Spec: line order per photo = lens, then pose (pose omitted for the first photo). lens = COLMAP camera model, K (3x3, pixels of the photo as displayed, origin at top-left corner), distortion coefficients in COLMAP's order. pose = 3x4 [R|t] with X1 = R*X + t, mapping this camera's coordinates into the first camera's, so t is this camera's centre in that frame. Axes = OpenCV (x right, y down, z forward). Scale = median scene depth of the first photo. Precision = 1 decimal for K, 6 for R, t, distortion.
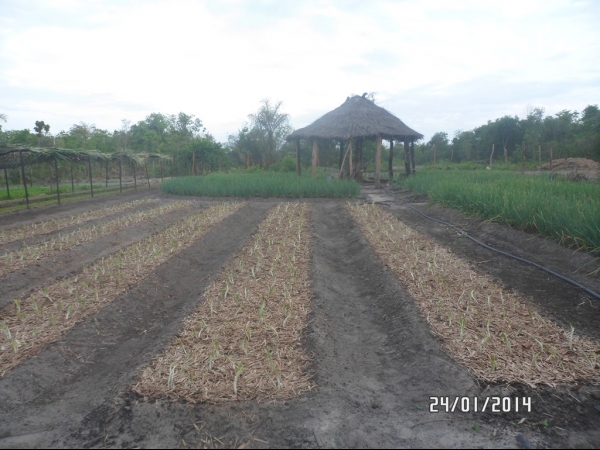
lens RADIAL K [[469.4, 0, 300.0], [0, 469.4, 225.0], [0, 0, 1]] dist [-0.176598, 0.173211]
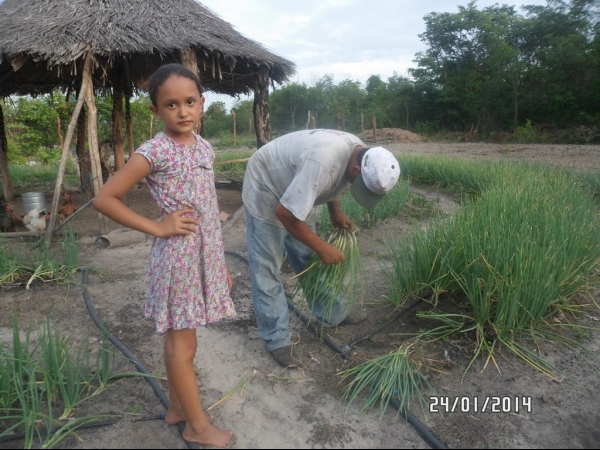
lens RADIAL K [[469.4, 0, 300.0], [0, 469.4, 225.0], [0, 0, 1]] dist [-0.176598, 0.173211]
pose [[0.887728, -0.086404, 0.452187, 0.022076], [0.059724, 0.995544, 0.072980, -0.023007], [-0.456478, -0.037781, 0.888932, 0.164013]]
